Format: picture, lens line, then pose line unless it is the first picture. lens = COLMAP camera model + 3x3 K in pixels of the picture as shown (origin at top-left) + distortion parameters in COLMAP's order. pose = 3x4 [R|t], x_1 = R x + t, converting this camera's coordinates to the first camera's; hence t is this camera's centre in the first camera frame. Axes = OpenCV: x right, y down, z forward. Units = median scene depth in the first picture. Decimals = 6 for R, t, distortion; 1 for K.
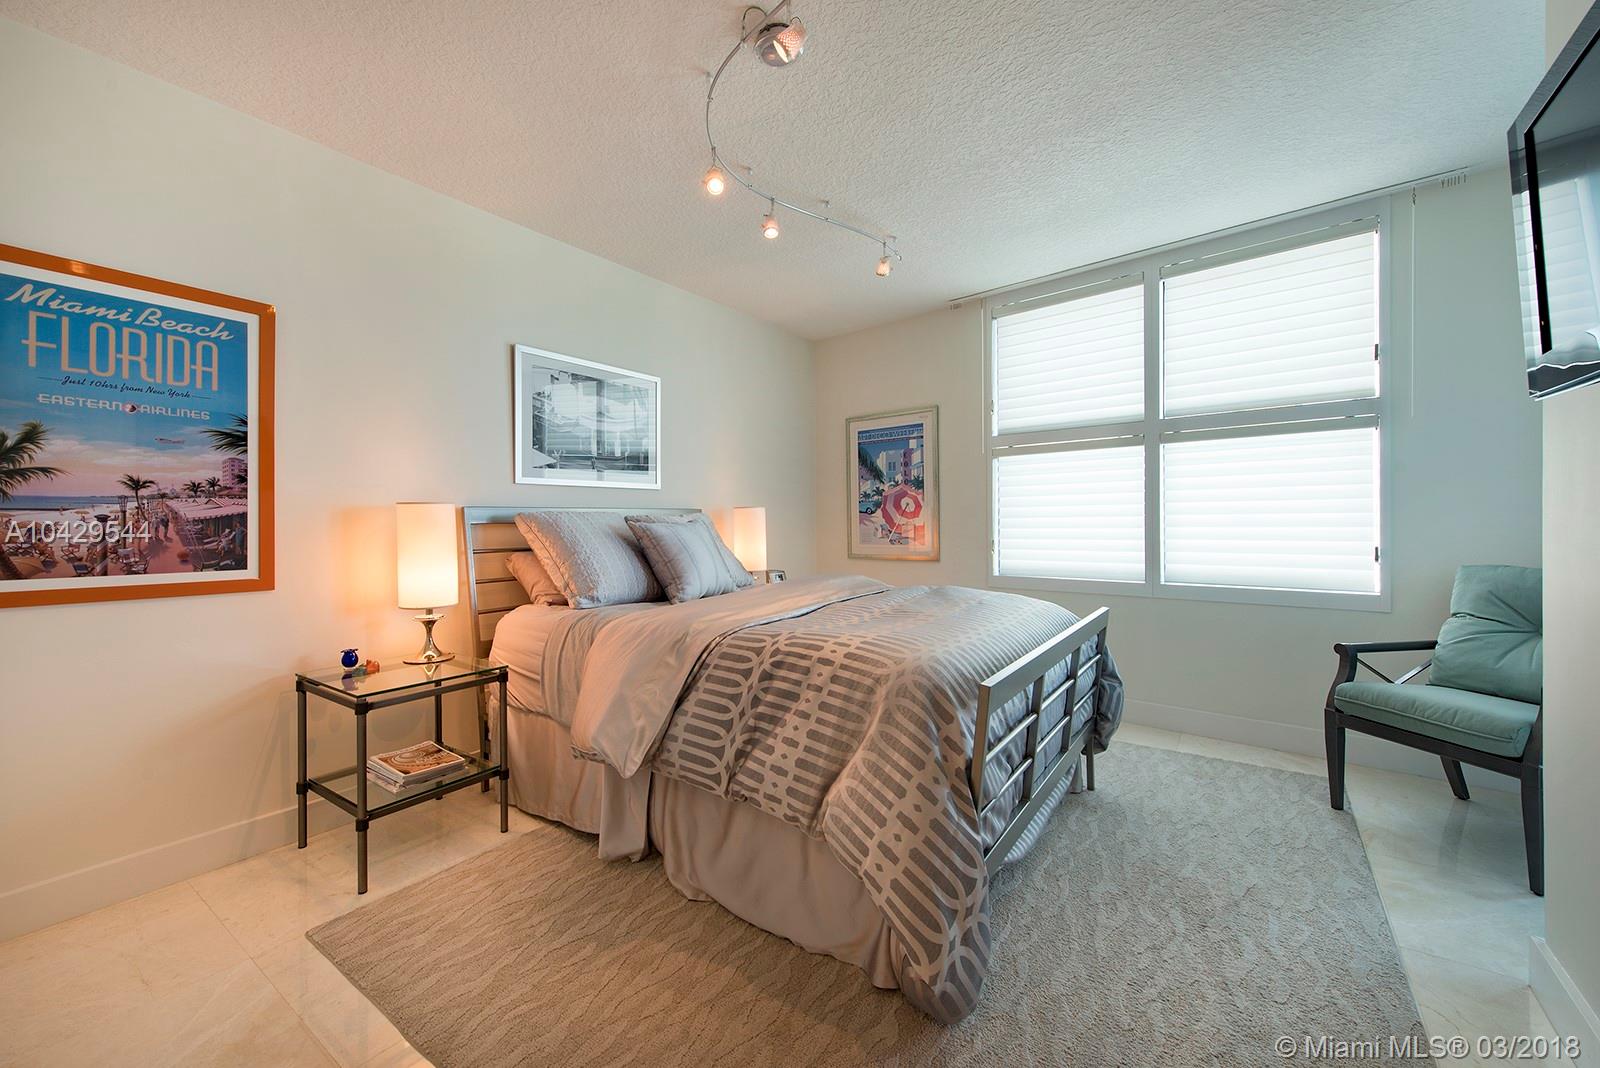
lens RADIAL K [[639.2, 0, 793.1], [0, 639.2, 525.1], [0, 0, 1]] dist [0.008055, -0.001694]
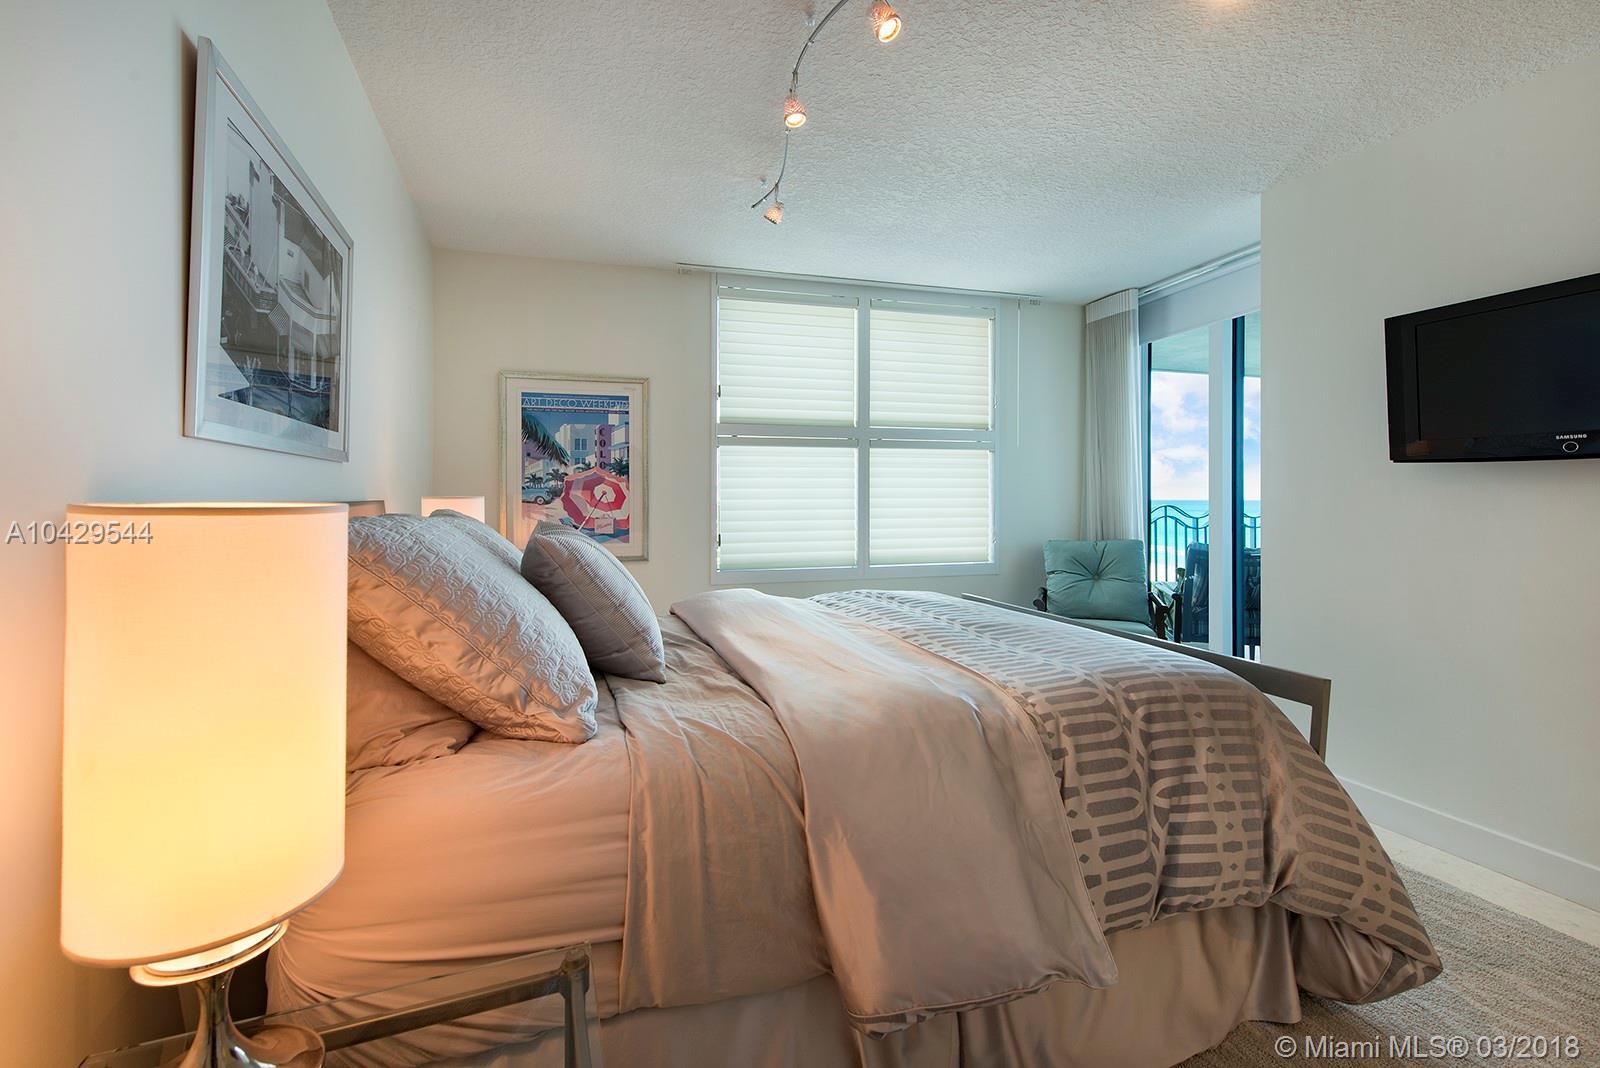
lens RADIAL K [[639.2, 0, 779.2], [0, 639.2, 491.8], [0, 0, 1]] dist [0.008055, -0.001694]
pose [[0.552623, 0.013272, 0.833326, -0.376965], [0.001746, 0.999853, -0.017082, -0.020162], [-0.833430, 0.010895, 0.552518, 0.374839]]
